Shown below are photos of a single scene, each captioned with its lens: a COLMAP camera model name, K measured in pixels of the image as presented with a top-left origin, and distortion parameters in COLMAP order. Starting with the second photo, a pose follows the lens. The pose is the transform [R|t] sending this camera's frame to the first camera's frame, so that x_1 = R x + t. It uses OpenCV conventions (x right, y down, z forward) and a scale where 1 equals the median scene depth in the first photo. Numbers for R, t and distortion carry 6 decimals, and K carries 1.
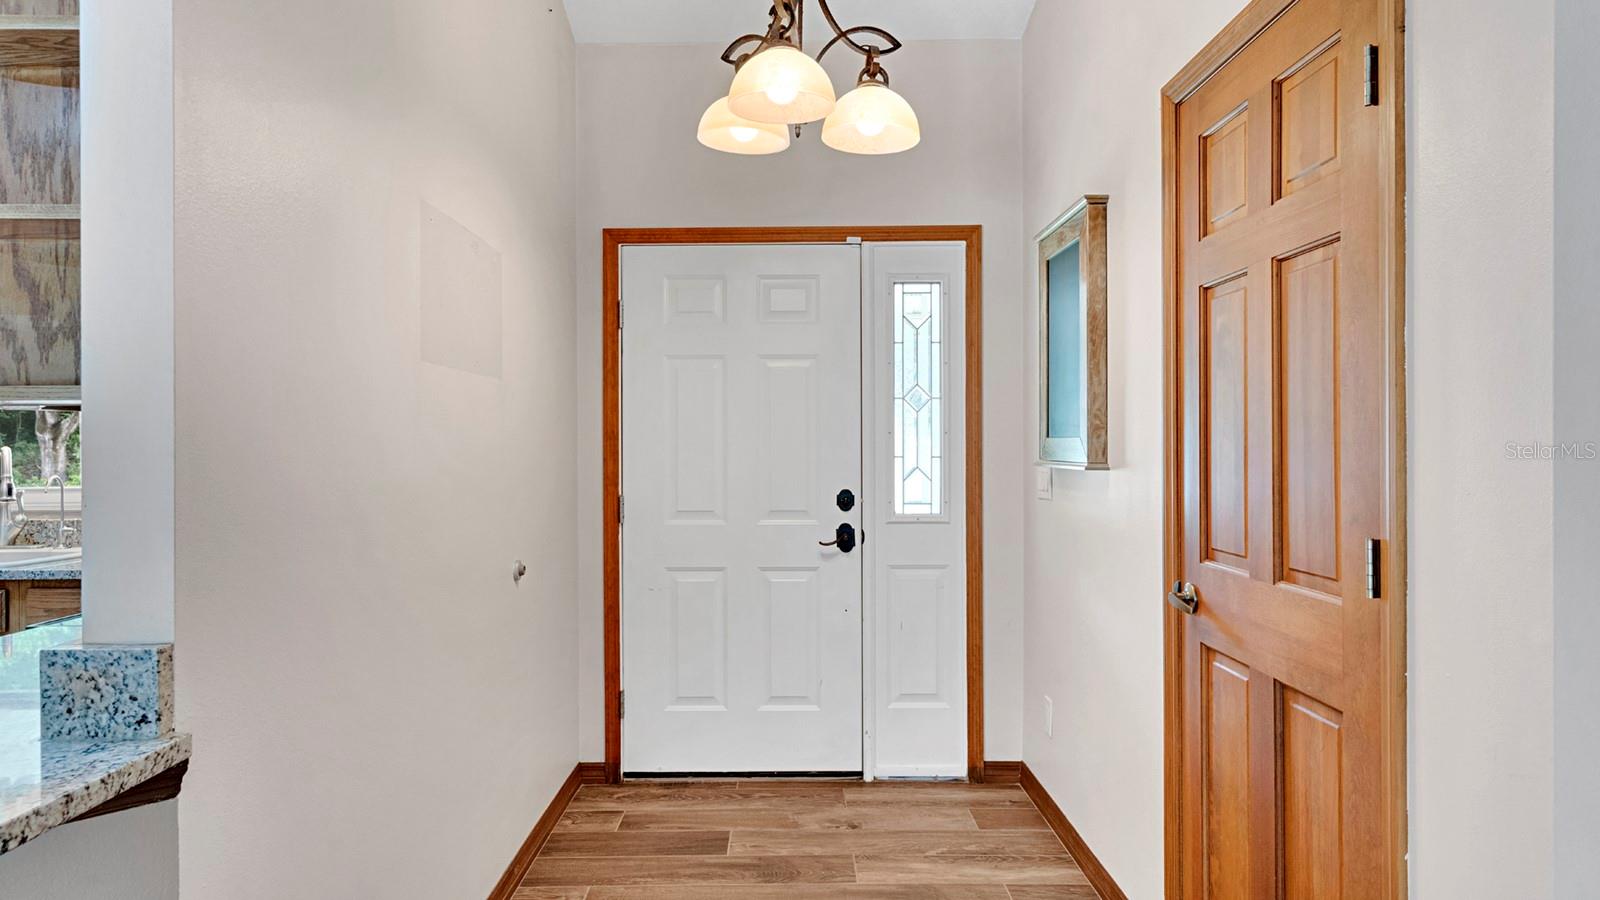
lens RADIAL K [[998.9, 0, 796.7], [0, 998.9, 448.7], [0, 0, 1]] dist [-0.001073, -0.000426]
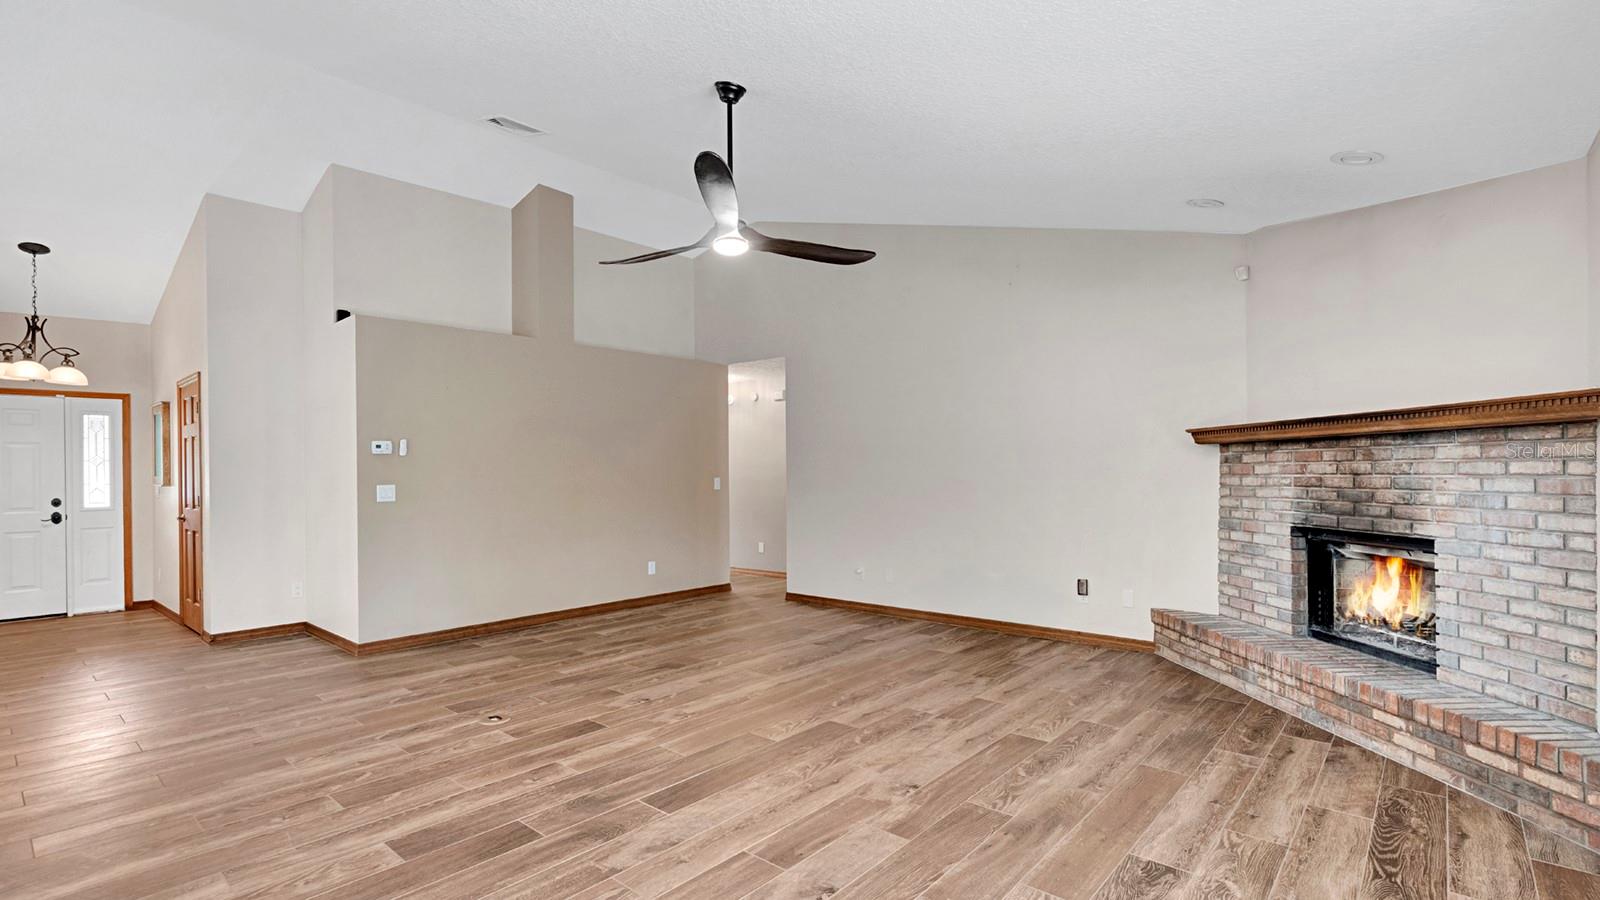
lens RADIAL K [[733.6, 0, 794.7], [0, 733.6, 472.3], [0, 0, 1]] dist [-0.000112, 0.000245]
pose [[0.669793, -0.003805, 0.742538, -0.073441], [0.014619, 0.999861, -0.008064, 0.018860], [-0.742404, 0.016257, 0.669755, -1.540177]]
